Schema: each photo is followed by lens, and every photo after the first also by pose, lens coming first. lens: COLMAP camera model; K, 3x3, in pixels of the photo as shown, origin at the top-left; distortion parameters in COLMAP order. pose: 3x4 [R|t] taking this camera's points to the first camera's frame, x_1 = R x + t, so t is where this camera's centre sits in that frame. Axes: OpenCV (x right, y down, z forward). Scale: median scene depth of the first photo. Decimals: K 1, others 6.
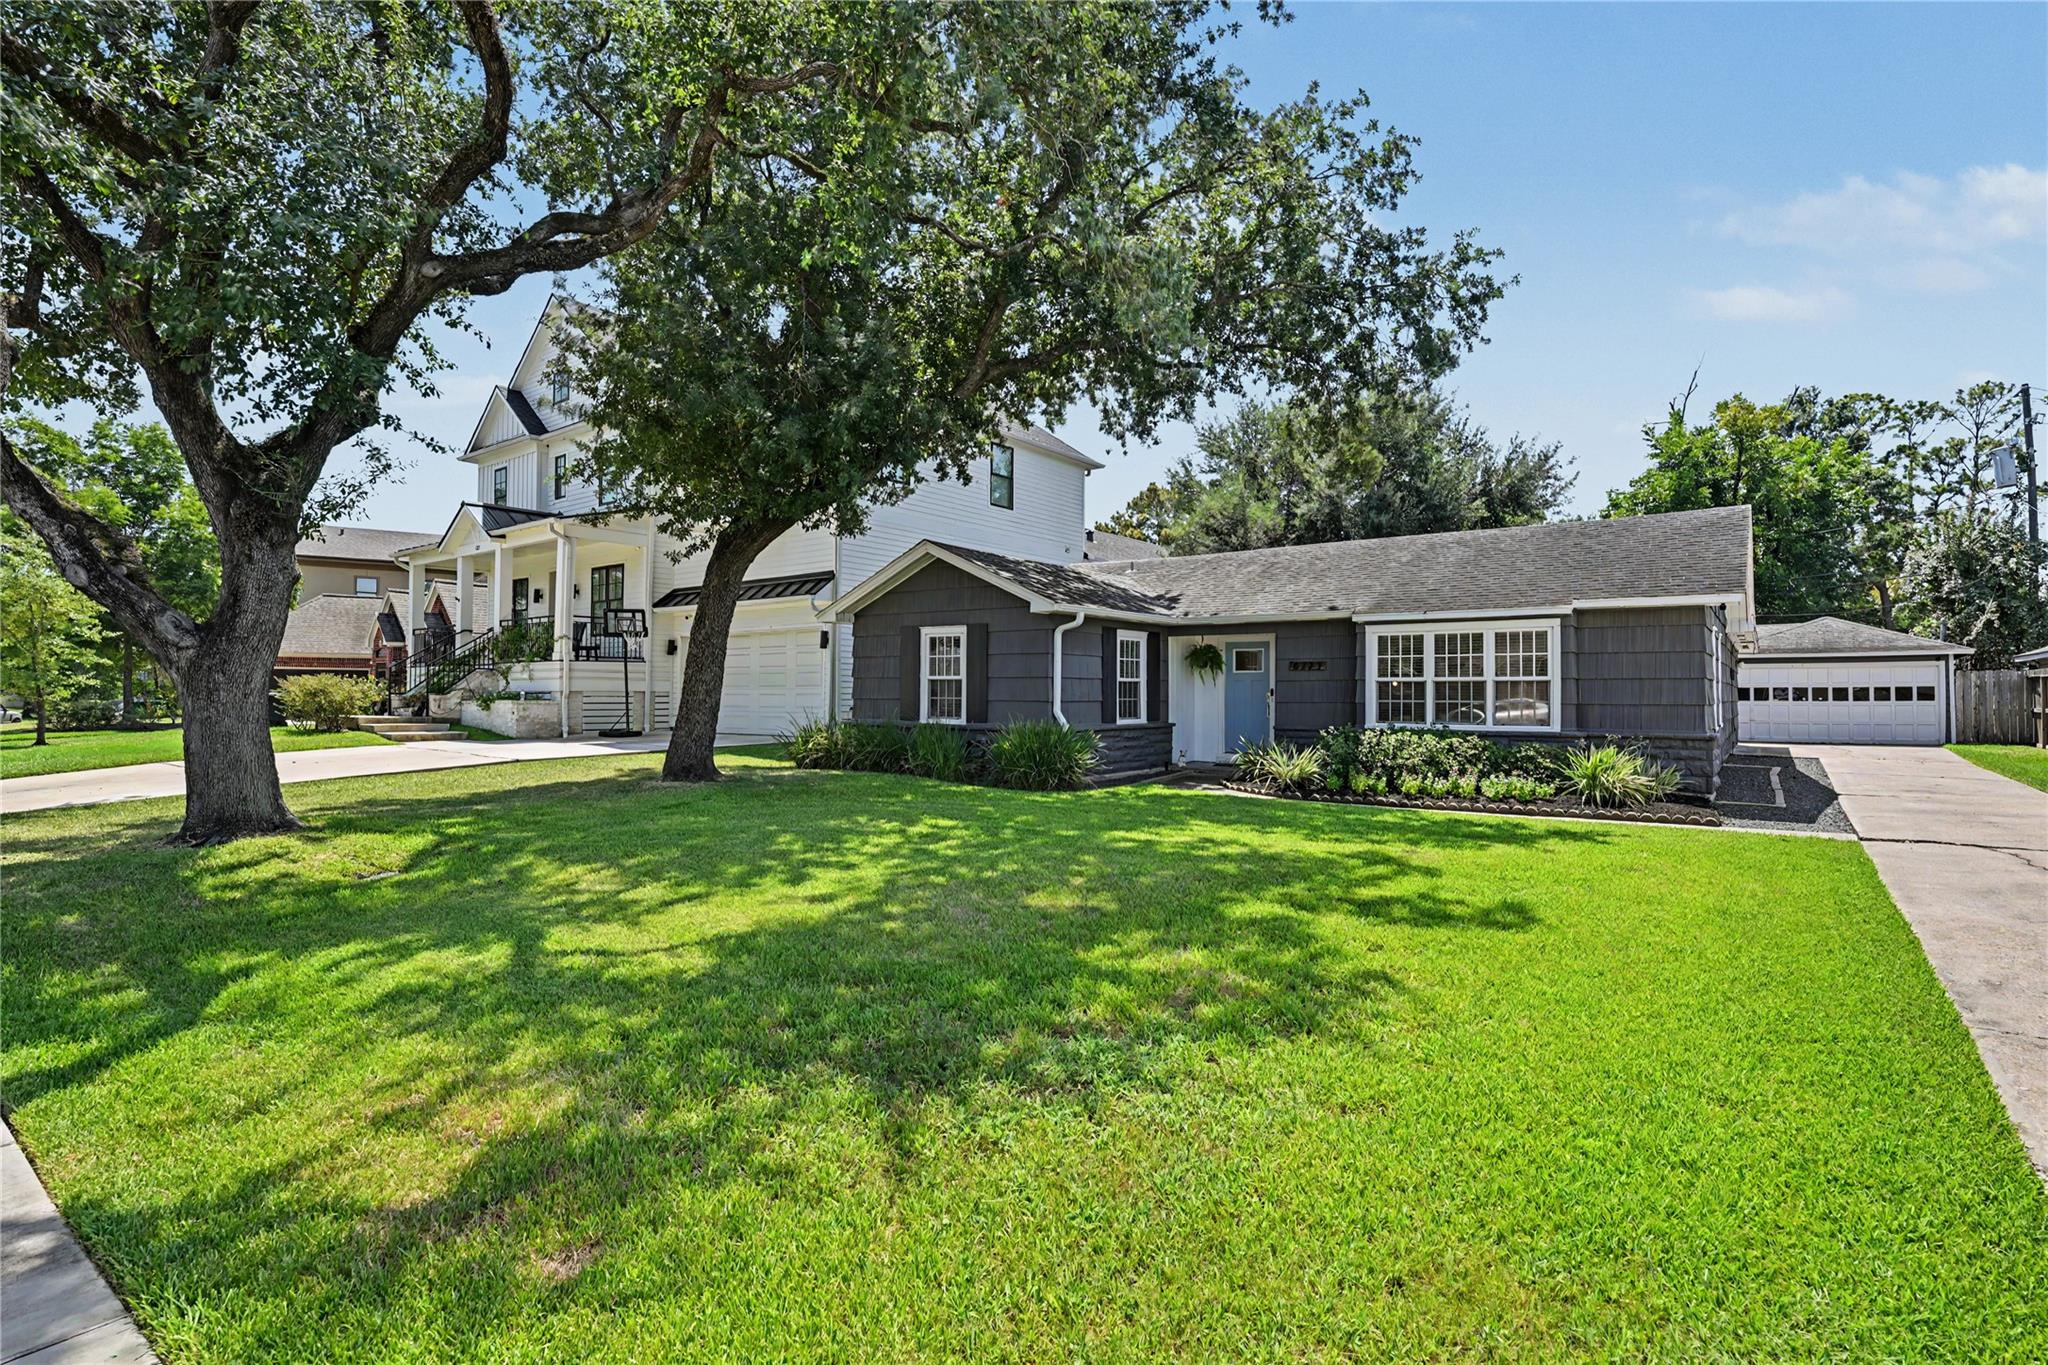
lens RADIAL K [[951.0, 0, 1024.0], [0, 951.0, 682.5], [0, 0, 1]] dist [0.002683, 0.000489]
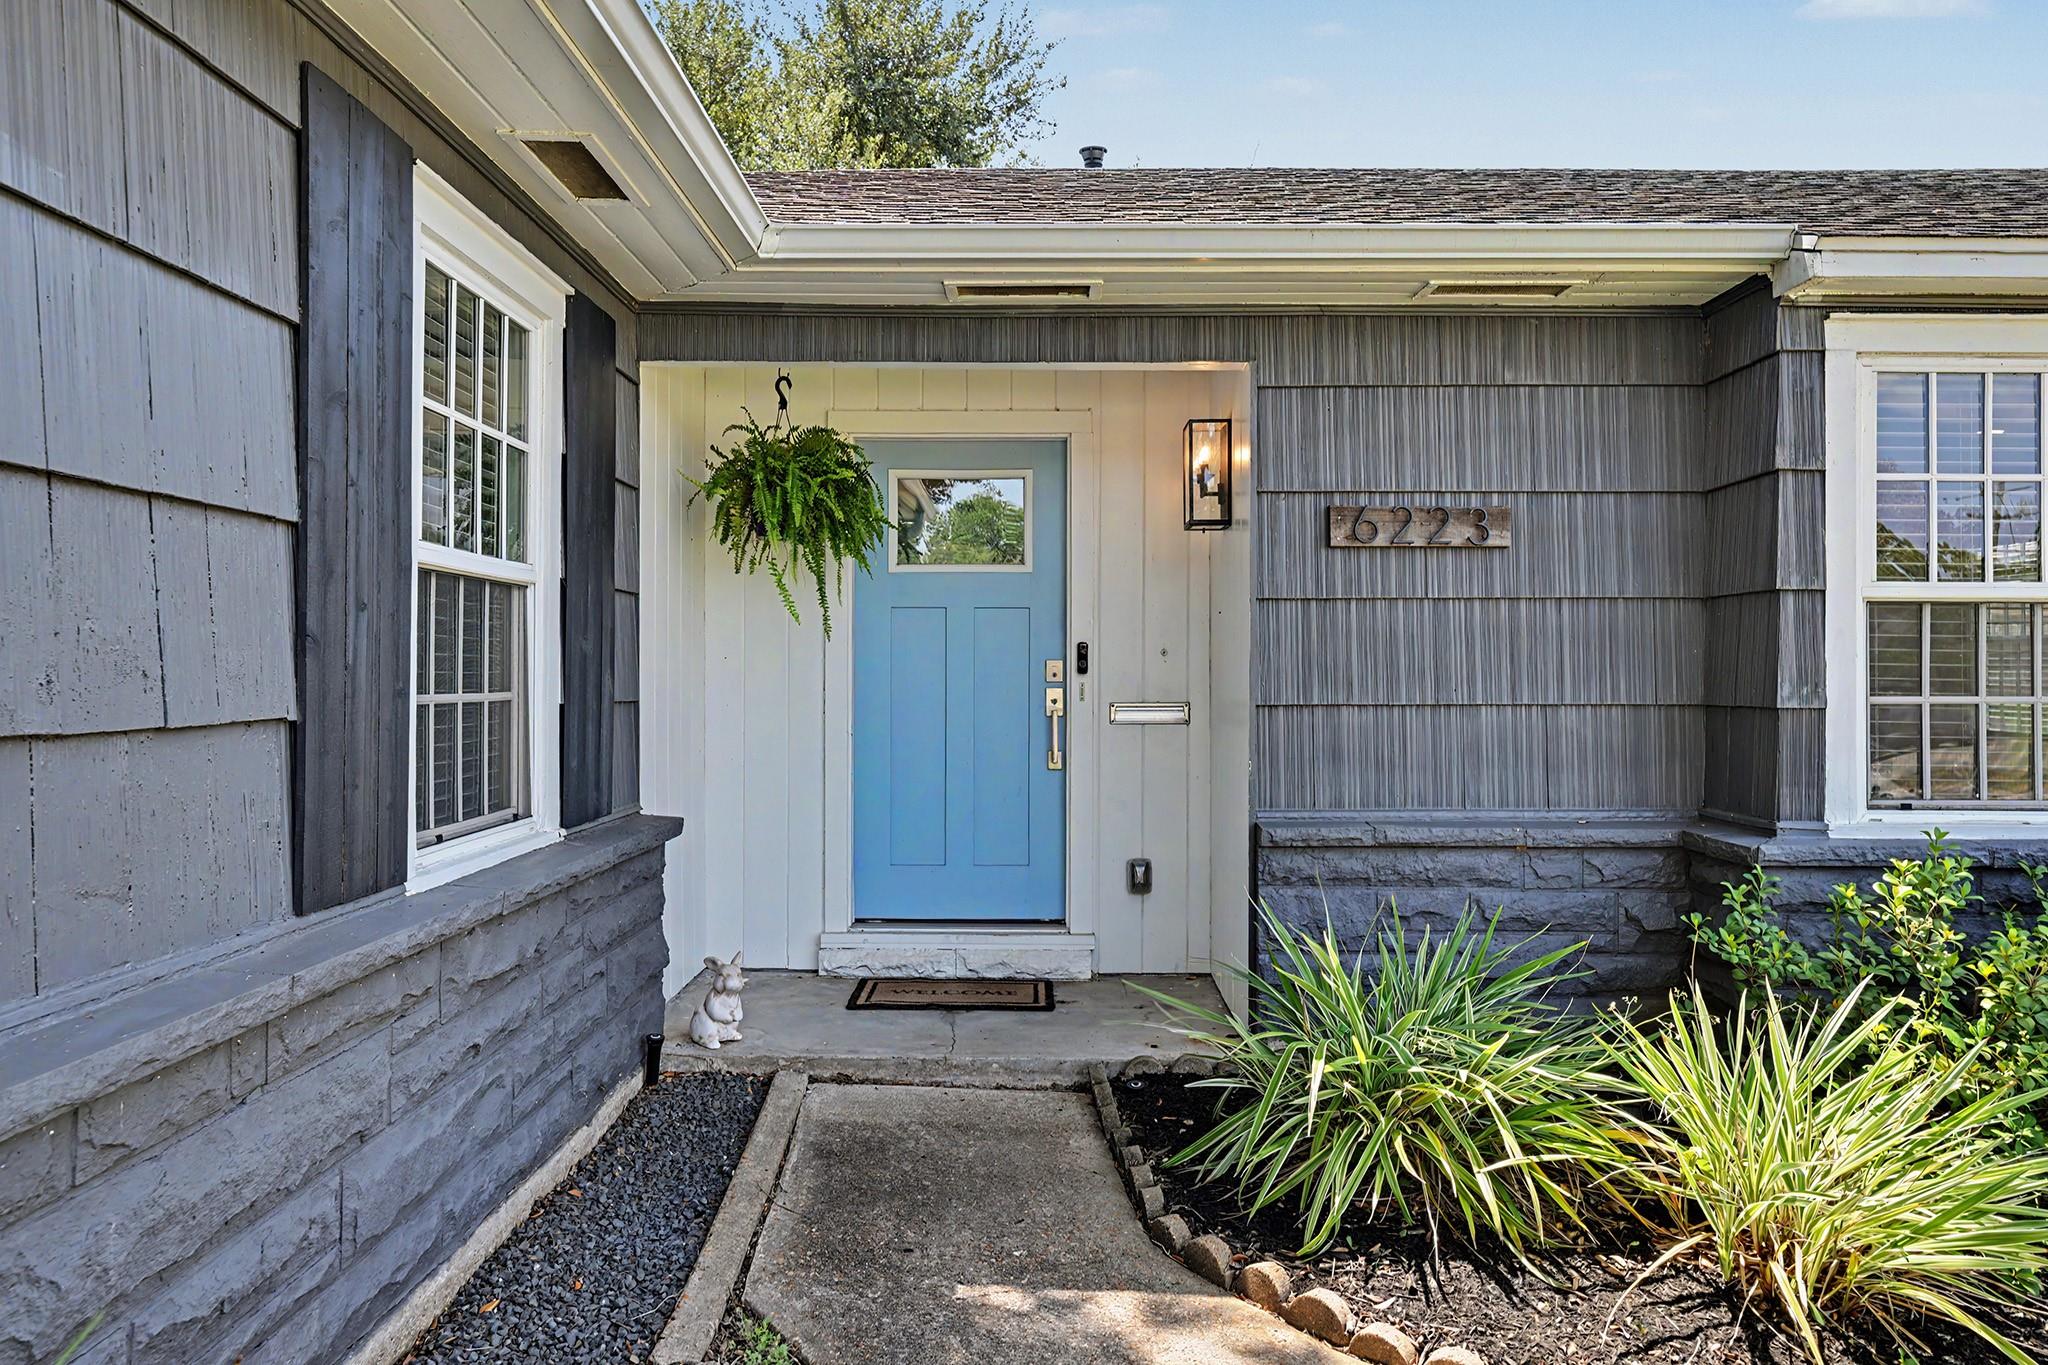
lens RADIAL K [[1417.2, 0, 1024.0], [0, 1417.2, 682.5], [0, 0, 1]] dist [-0.000293, -0.000081]
pose [[0.809546, 0.005984, 0.587025, 0.053043], [-0.014894, 0.999836, 0.010347, 0.015083], [-0.586867, -0.017120, 0.809502, 0.867435]]
